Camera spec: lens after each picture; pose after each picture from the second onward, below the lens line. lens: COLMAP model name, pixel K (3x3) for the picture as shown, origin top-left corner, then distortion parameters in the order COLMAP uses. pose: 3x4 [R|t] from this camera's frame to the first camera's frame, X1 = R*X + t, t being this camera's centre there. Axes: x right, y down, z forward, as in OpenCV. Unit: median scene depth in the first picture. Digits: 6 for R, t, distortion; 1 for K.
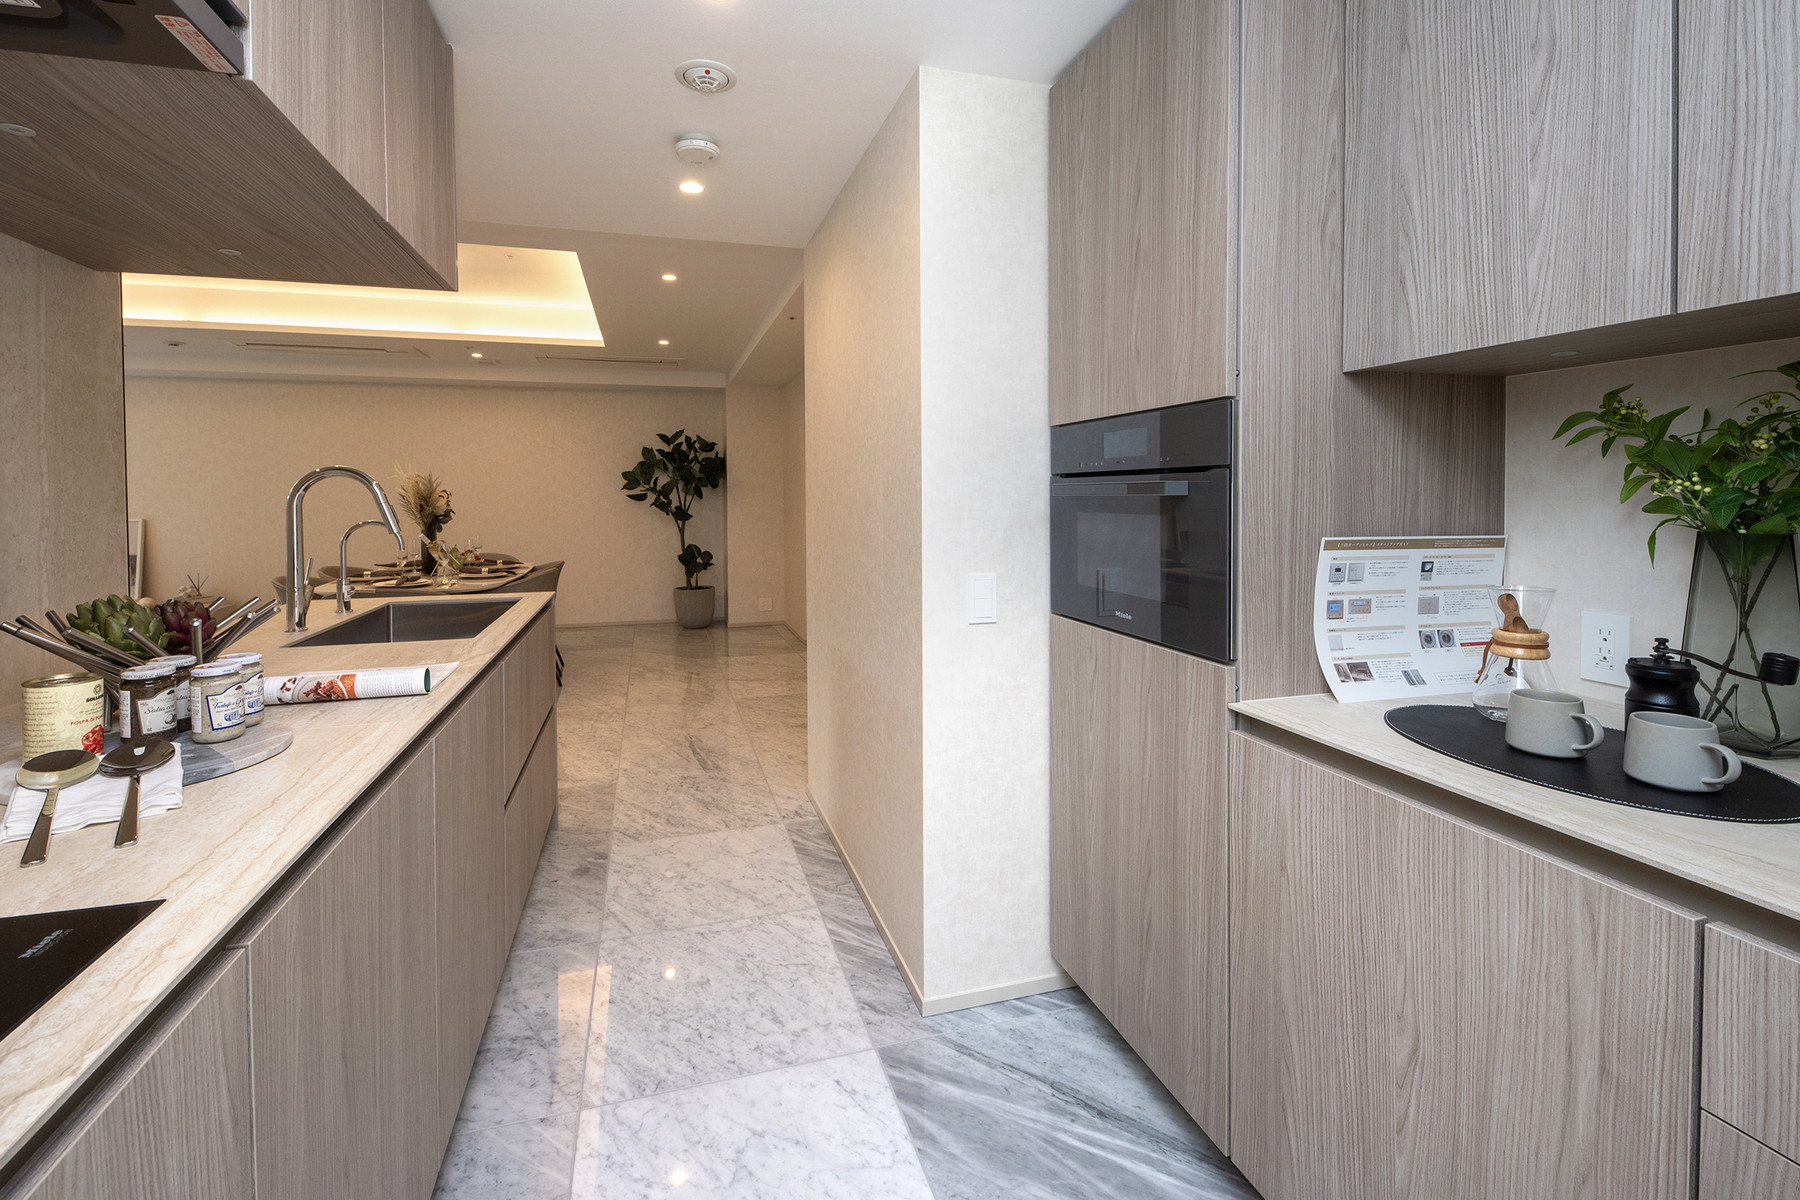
lens RADIAL K [[746.2, 0, 862.1], [0, 746.2, 508.8], [0, 0, 1]] dist [0.011991, -0.000568]
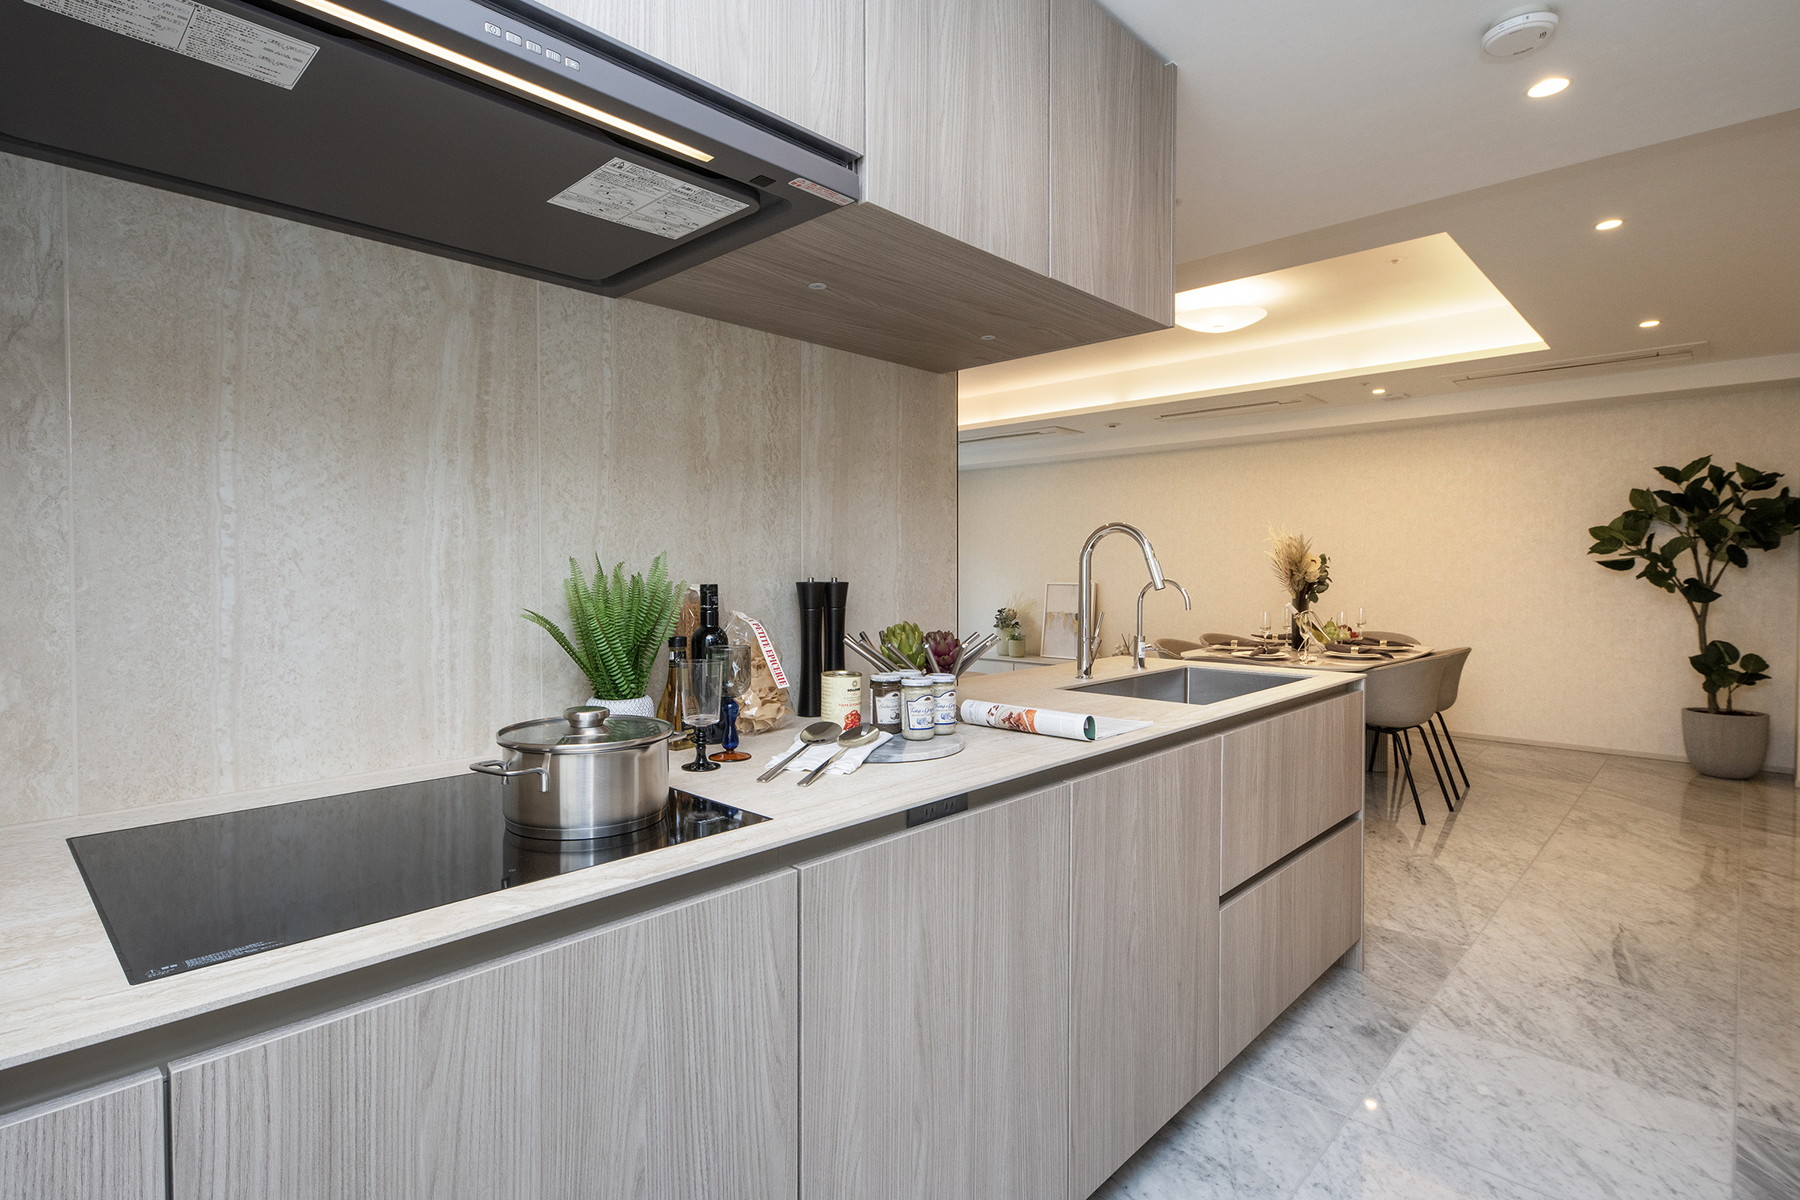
lens RADIAL K [[903.9, 0, 900.7], [0, 903.9, 587.4], [0, 0, 1]] dist [0.003758, -0.001538]
pose [[0.519944, 0.022219, -0.853912, 0.142302], [-0.019196, 0.999713, 0.014324, 0.013736], [0.853985, 0.008944, 0.520221, 0.074640]]
